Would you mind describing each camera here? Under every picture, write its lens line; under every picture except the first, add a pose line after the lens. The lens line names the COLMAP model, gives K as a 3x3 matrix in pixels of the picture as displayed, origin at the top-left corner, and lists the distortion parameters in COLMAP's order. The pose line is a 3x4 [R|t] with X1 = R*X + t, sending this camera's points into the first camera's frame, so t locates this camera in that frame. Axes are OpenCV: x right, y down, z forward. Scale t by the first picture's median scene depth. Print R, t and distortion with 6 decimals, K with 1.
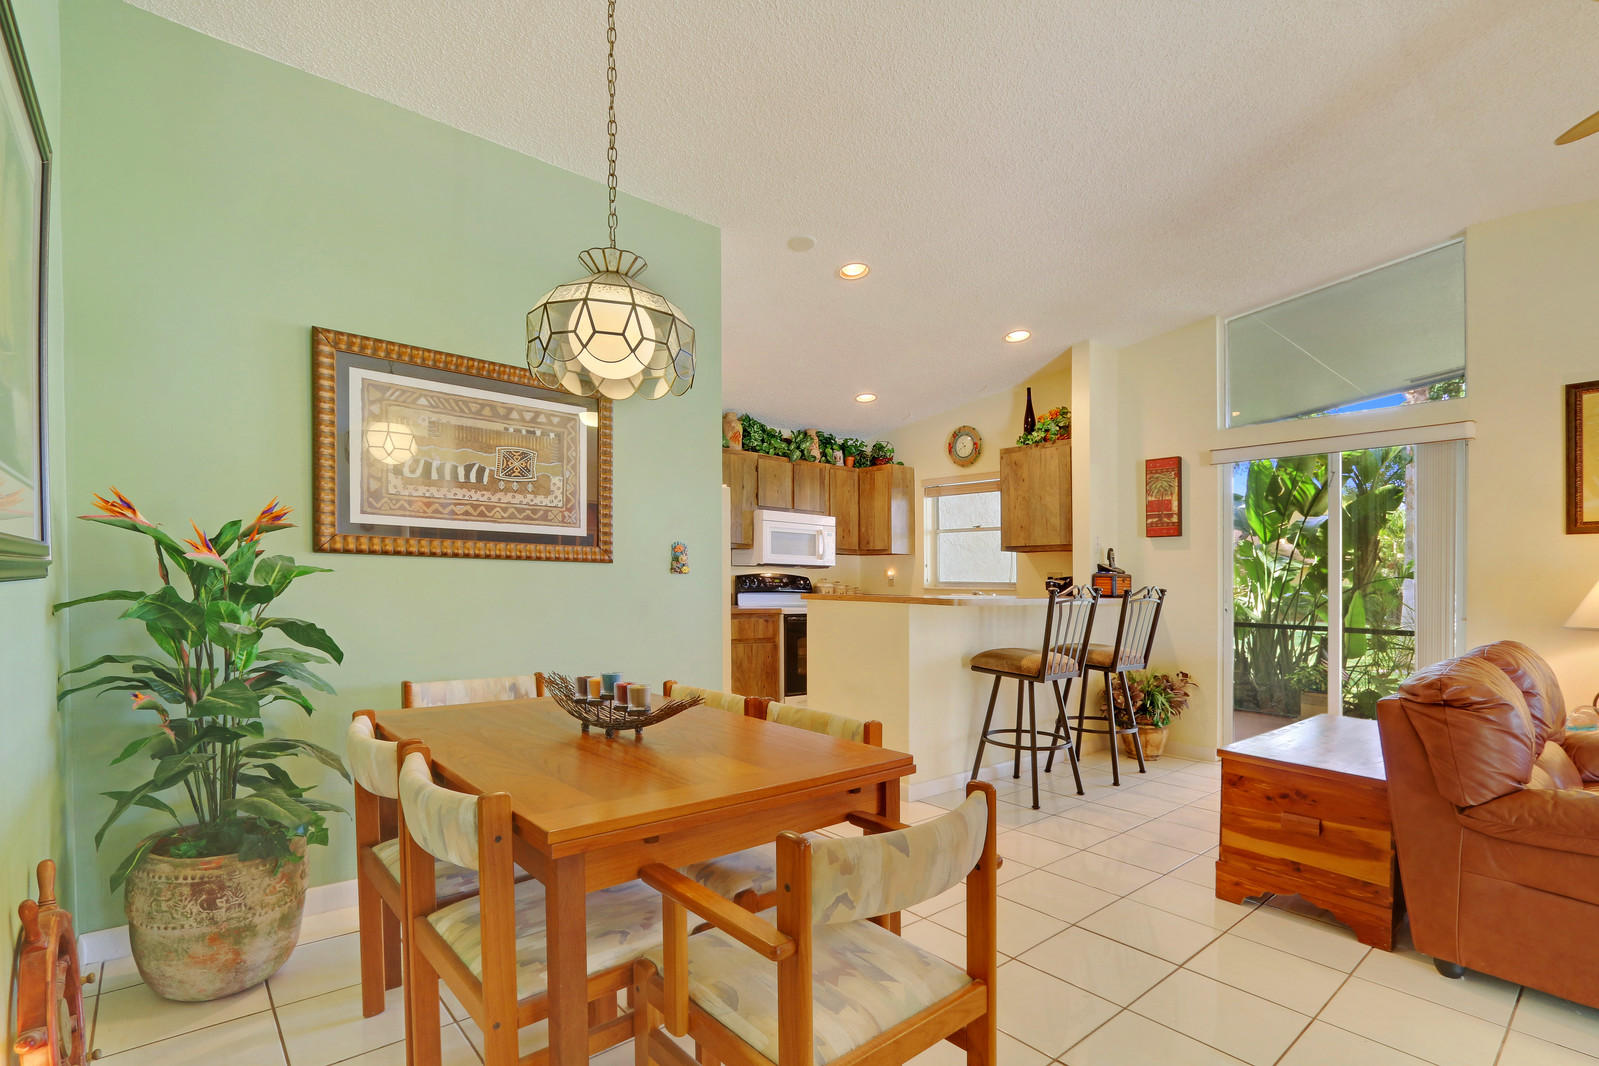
lens RADIAL K [[741.4, 0, 796.0], [0, 741.4, 595.3], [0, 0, 1]] dist [-0.001568, -0.000164]
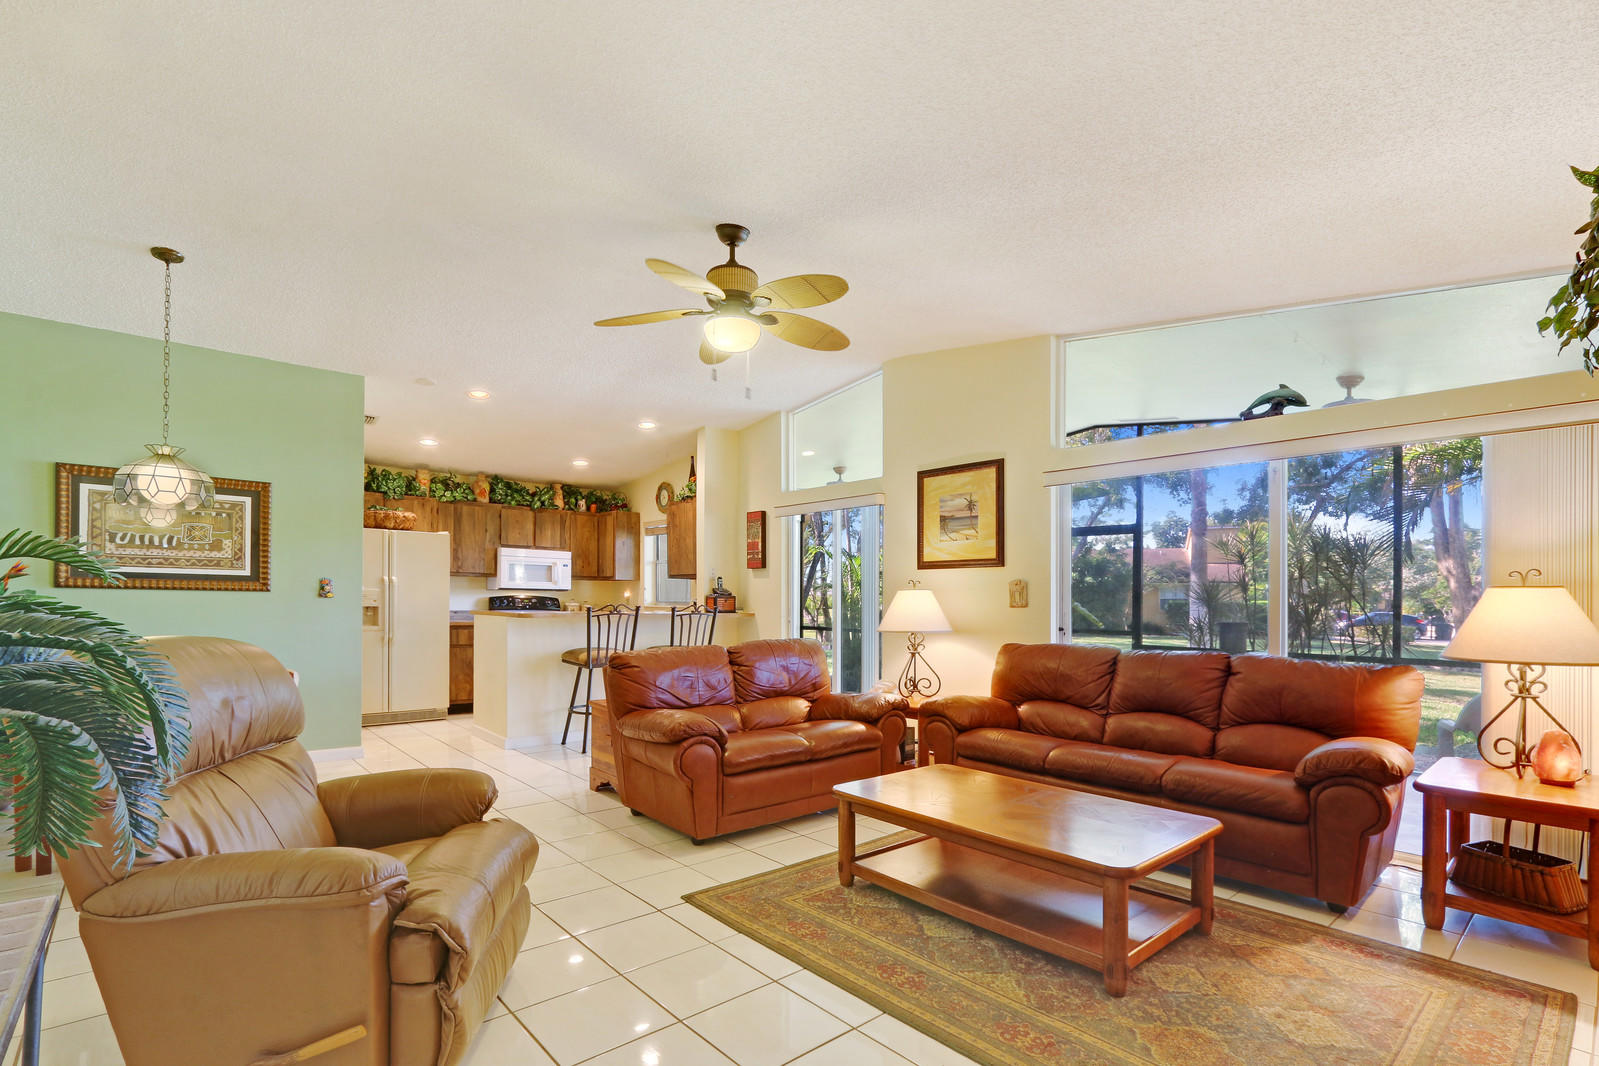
lens RADIAL K [[750.0, 0, 800.6], [0, 750.0, 579.5], [0, 0, 1]] dist [-0.020945, 0.004491]
pose [[0.999638, -0.004720, 0.026484, 0.493238], [0.005961, 0.998878, -0.046982, 0.007386], [-0.026232, 0.047123, 0.998545, -0.367763]]
